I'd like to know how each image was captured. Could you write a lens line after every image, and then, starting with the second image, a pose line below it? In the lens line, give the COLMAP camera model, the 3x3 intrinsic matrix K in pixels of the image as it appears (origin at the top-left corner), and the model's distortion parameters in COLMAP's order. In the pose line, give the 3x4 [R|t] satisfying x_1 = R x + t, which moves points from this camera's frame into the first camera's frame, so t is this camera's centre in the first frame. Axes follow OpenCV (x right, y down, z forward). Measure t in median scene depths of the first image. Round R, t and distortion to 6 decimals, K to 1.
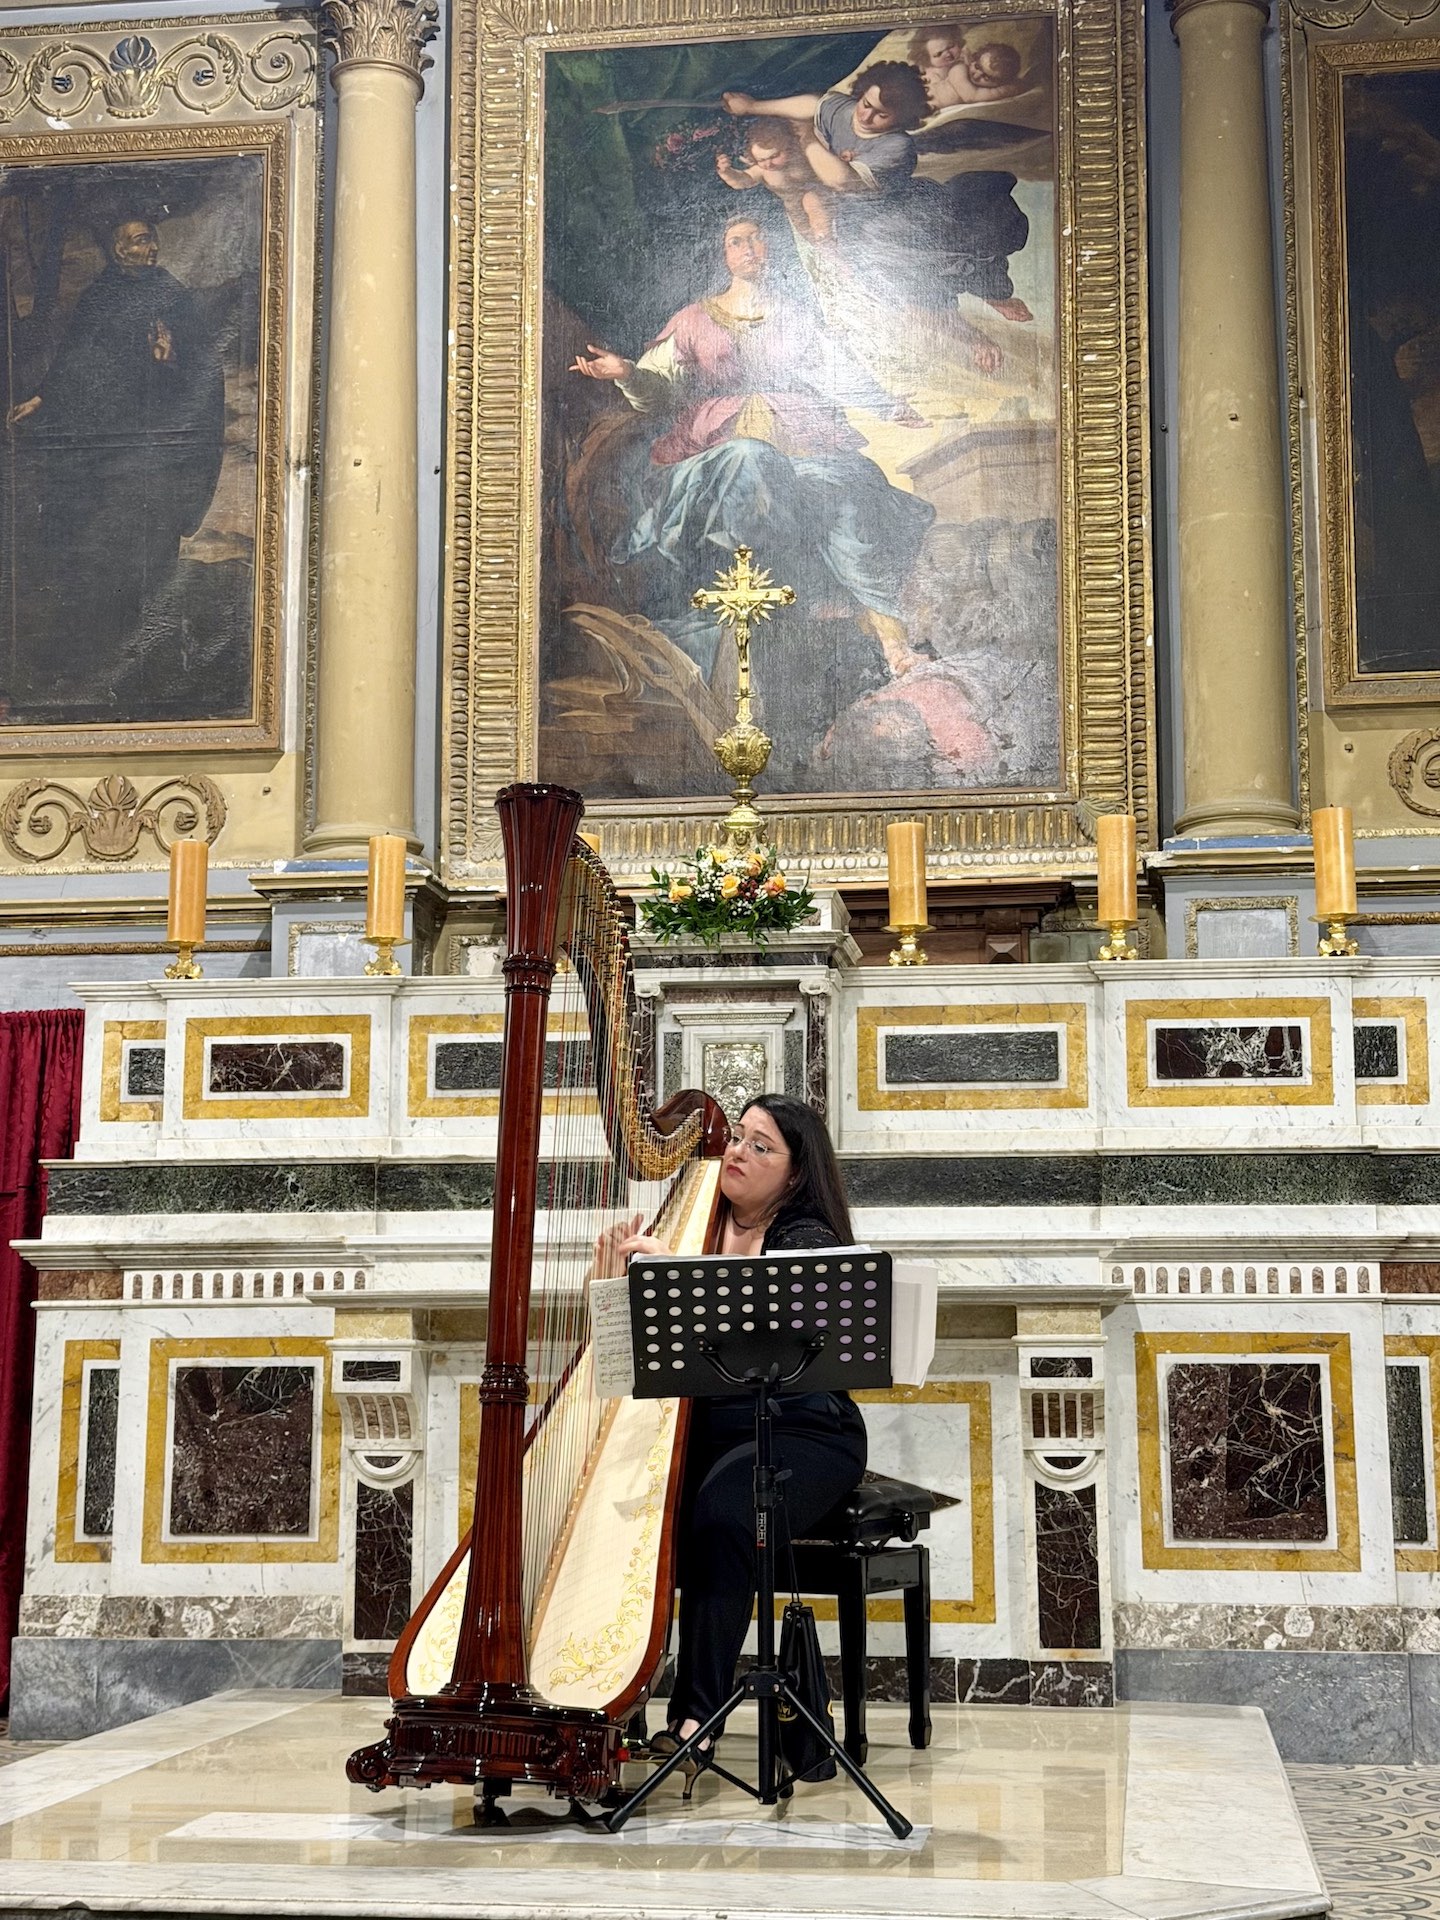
lens RADIAL K [[2729.1, 0, 720.0], [0, 2729.1, 960.0], [0, 0, 1]] dist [0.199601, -0.409472]
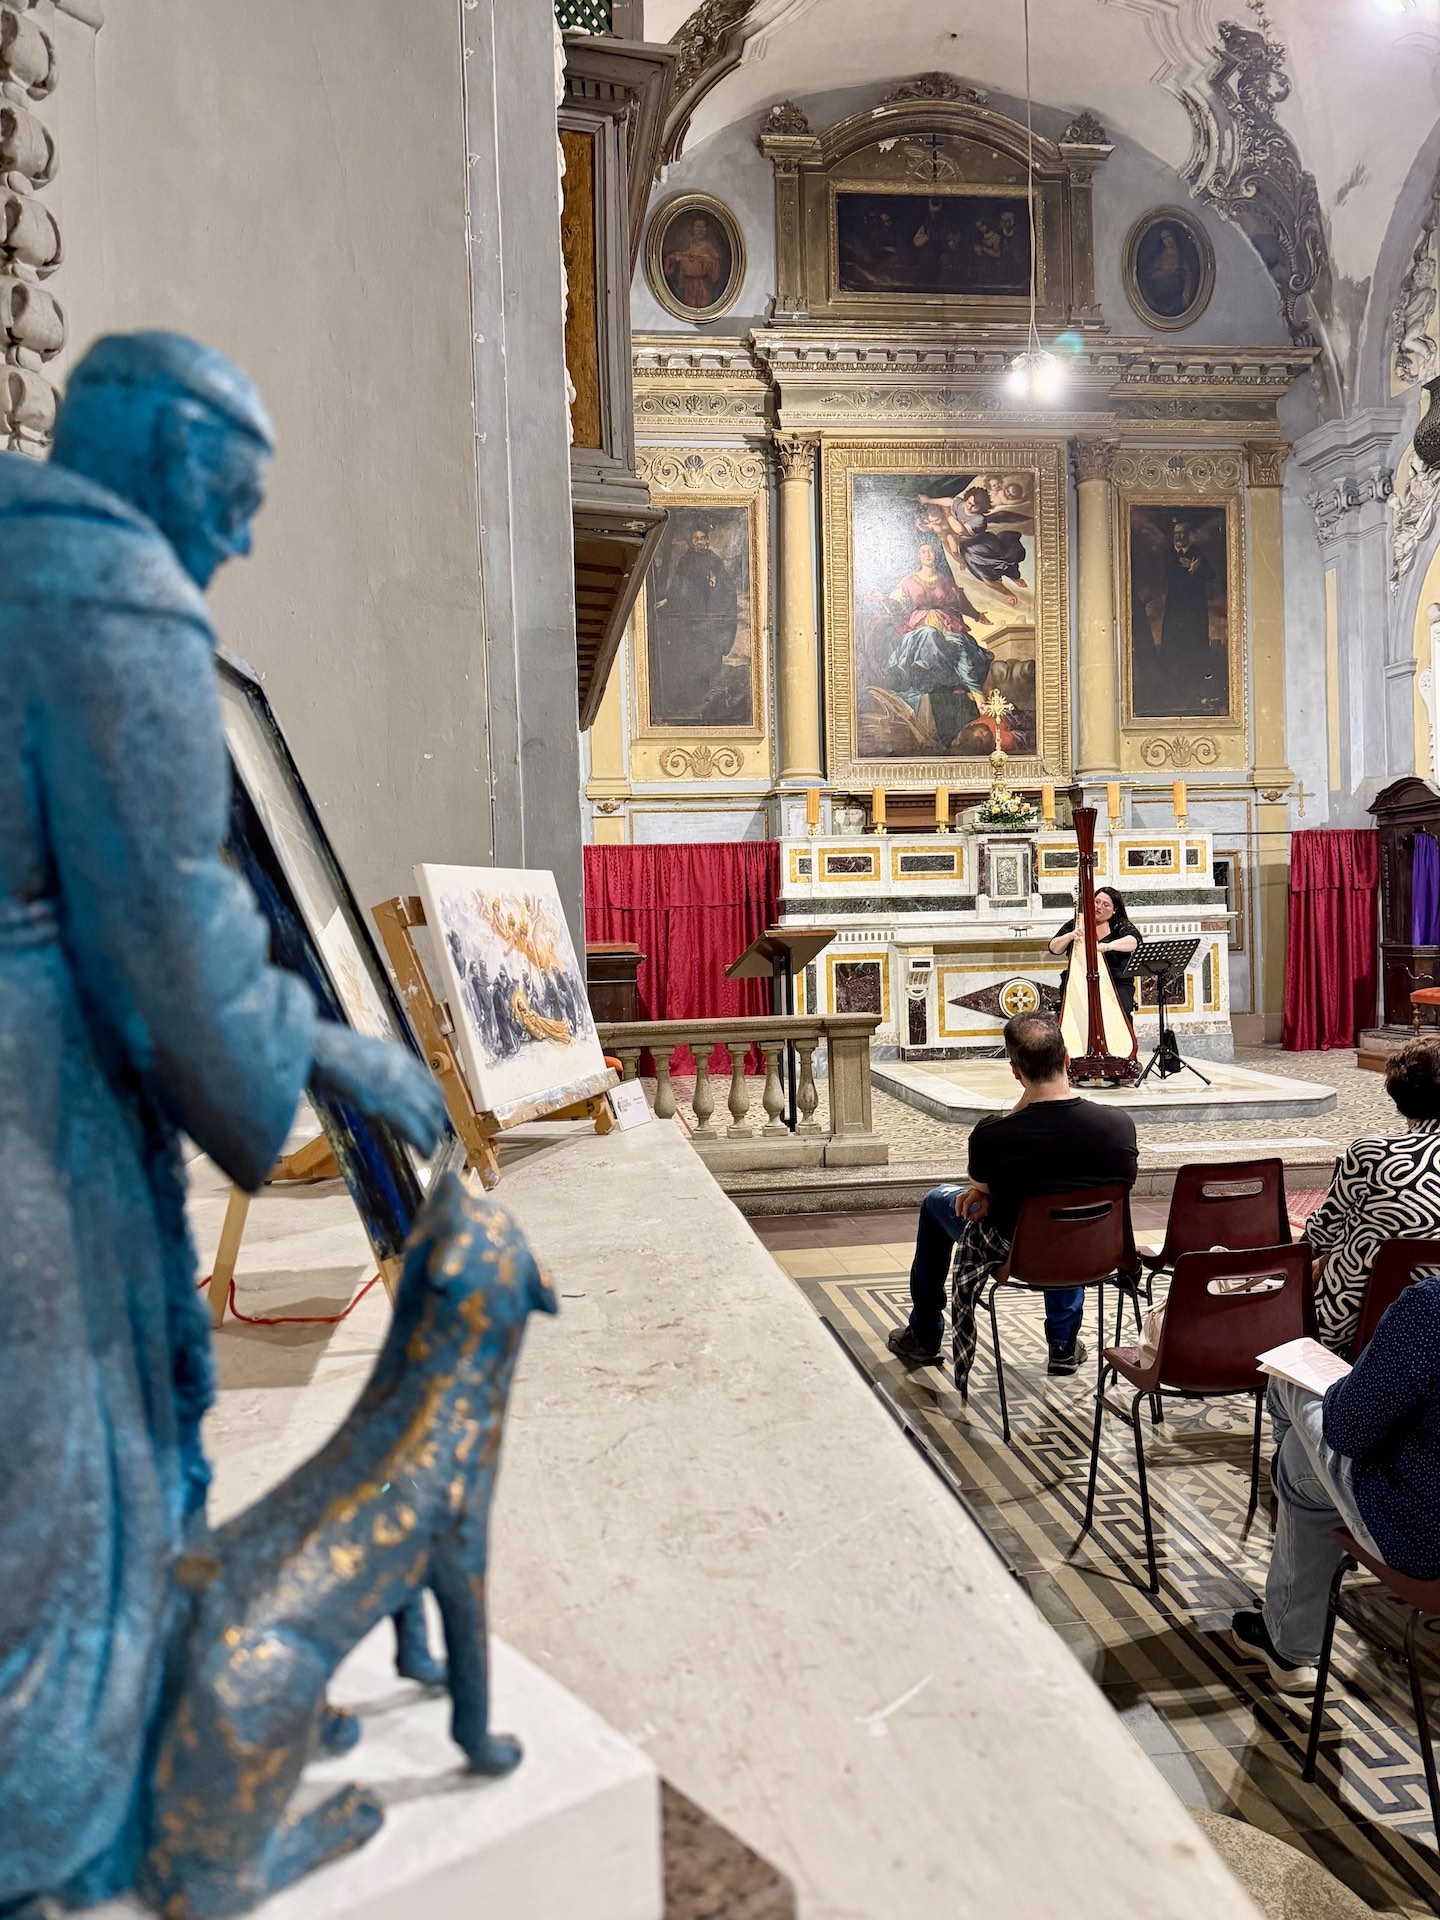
lens RADIAL K [[1438.9, 0, 700.7], [0, 1438.9, 927.6], [0, 0, 1]] dist [0.178818, -0.392378]
pose [[0.965274, -0.027109, 0.259829, -0.619293], [-0.014869, 0.987287, 0.158250, -0.119306], [-0.260816, -0.156618, 0.952600, -0.407320]]
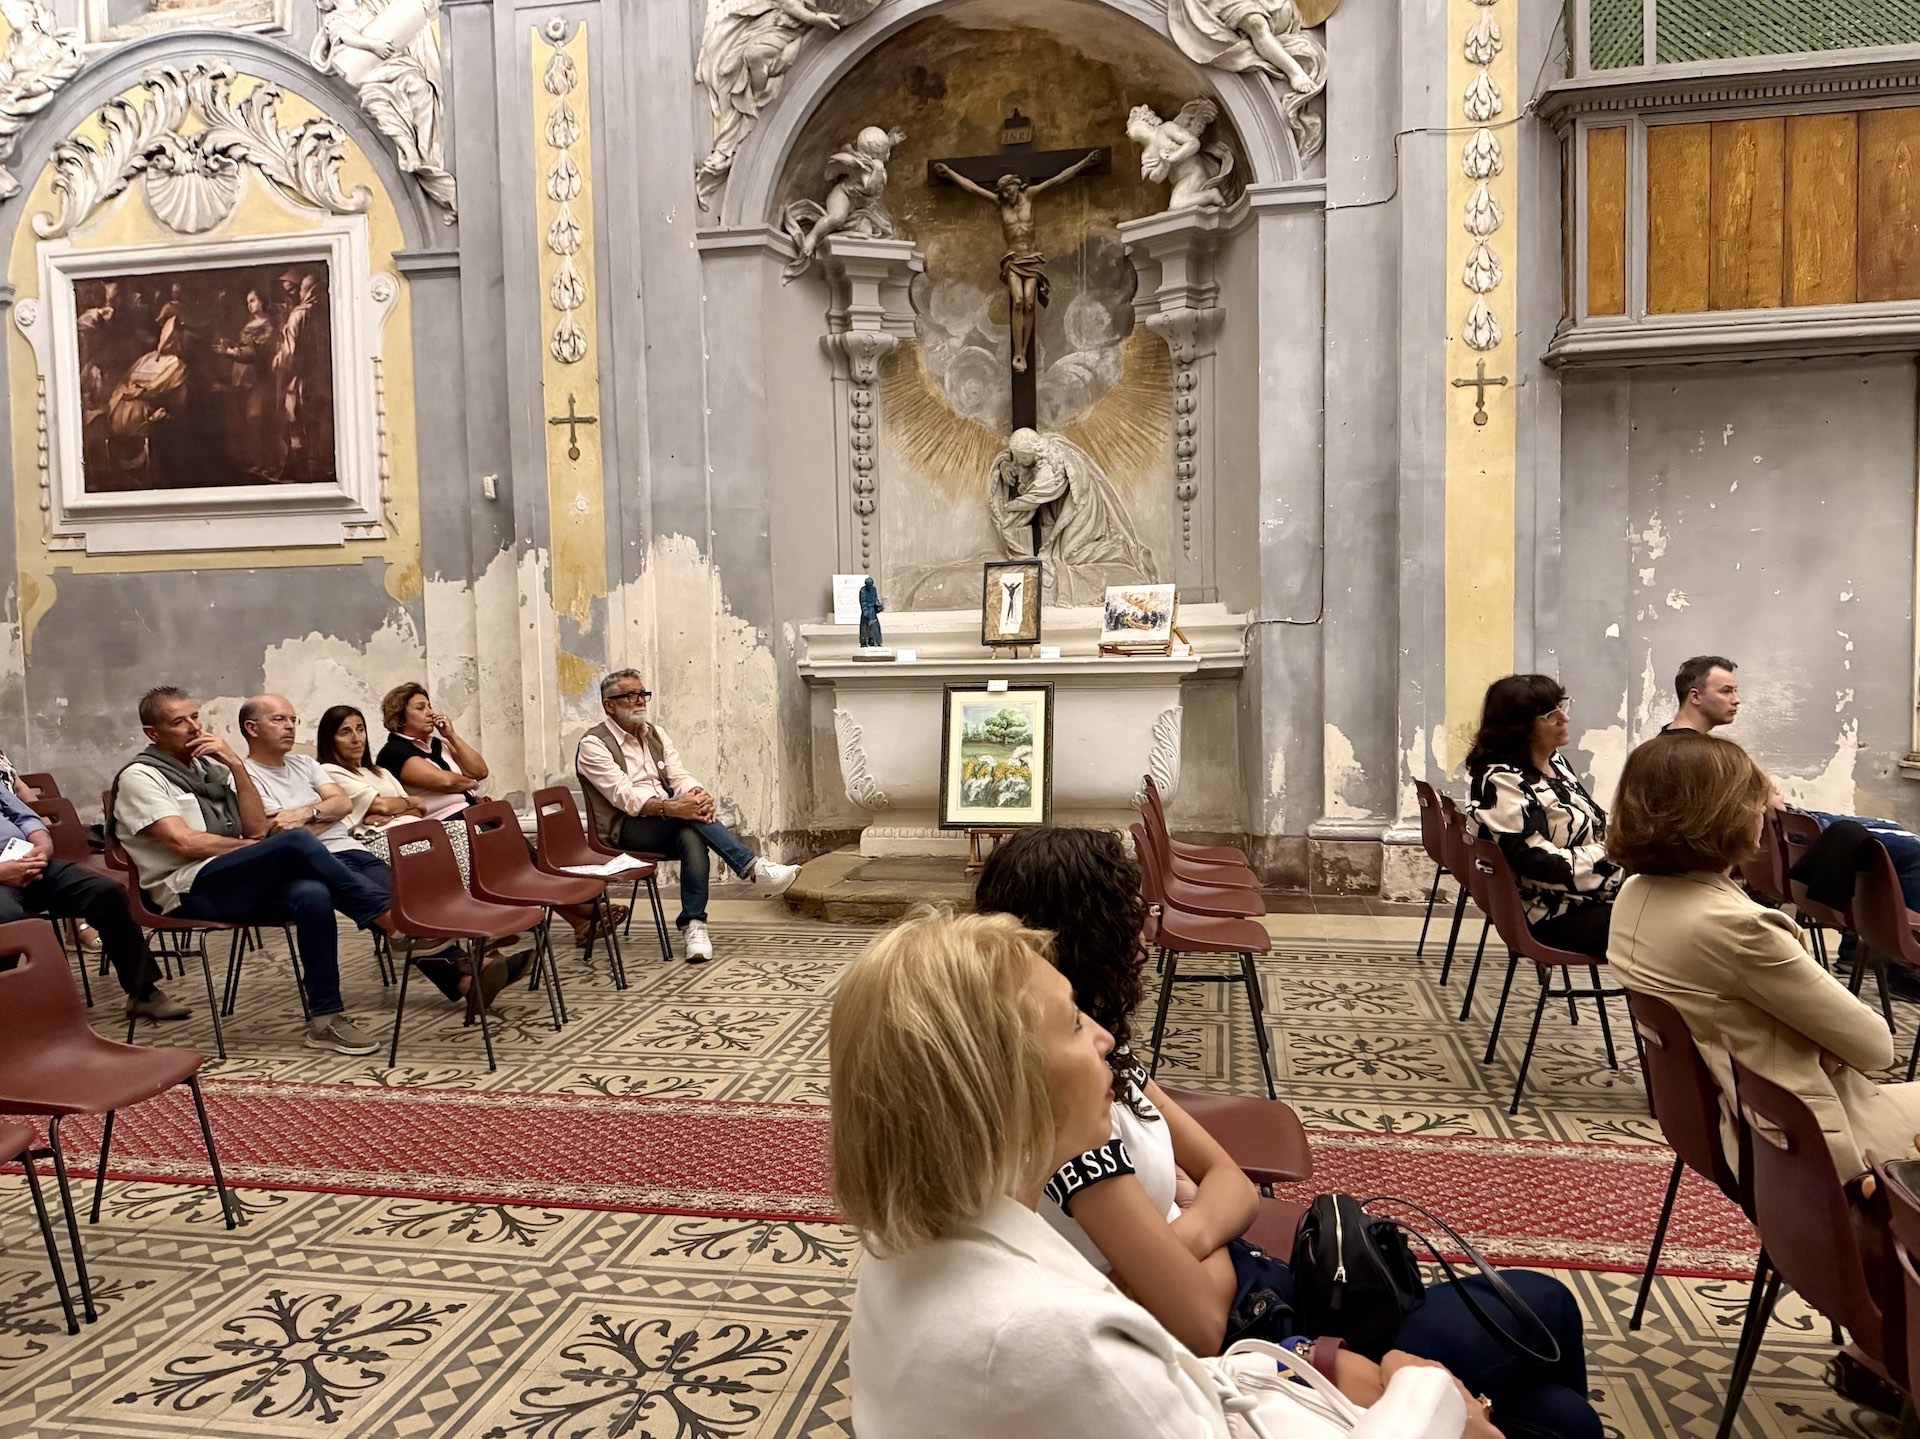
lens RADIAL K [[1432.5, 0, 953.3], [0, 1432.5, 722.5], [0, 0, 1]] dist [-0.003698, -0.005590]
pose [[-0.057578, 0.069995, -0.995884, 0.261586], [0.177352, 0.982390, 0.058793, -0.083561], [0.982462, -0.173237, -0.068978, -0.261595]]
